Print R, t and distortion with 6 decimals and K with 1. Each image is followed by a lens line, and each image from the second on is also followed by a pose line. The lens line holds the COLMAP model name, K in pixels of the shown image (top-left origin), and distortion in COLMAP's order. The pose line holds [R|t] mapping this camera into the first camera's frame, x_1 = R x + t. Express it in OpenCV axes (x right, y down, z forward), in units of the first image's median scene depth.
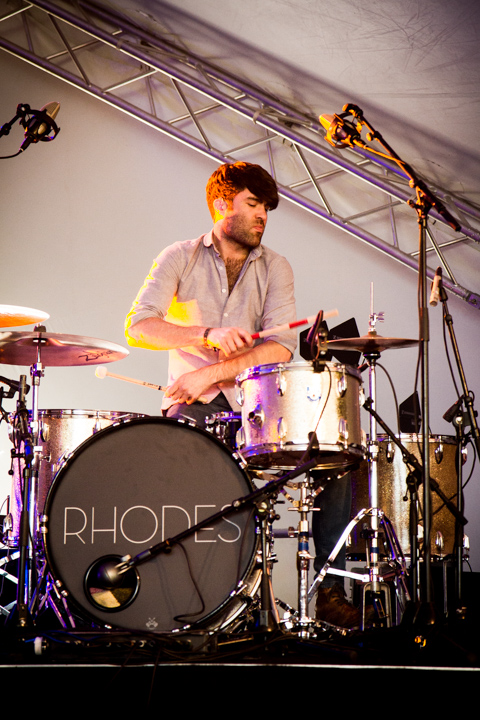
lens RADIAL K [[1691.5, 0, 235.1], [0, 1691.5, 360.7], [0, 0, 1]] dist [0.258933, 0.000000]
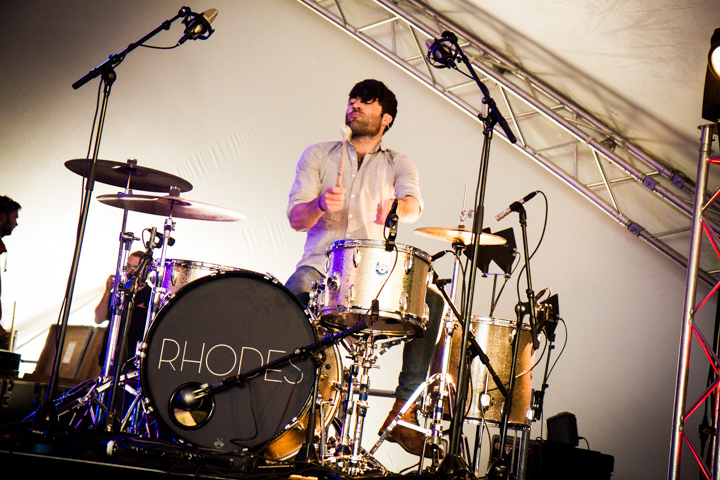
lens RADIAL K [[1326.5, 0, 394.4], [0, 1326.5, 236.8], [0, 0, 1]] dist [0.170368, 0.000000]
pose [[0.987051, 0.110707, -0.116075, 0.151565], [-0.113604, 0.993351, -0.018628, 0.013218], [0.113241, 0.031573, 0.993066, 0.075637]]
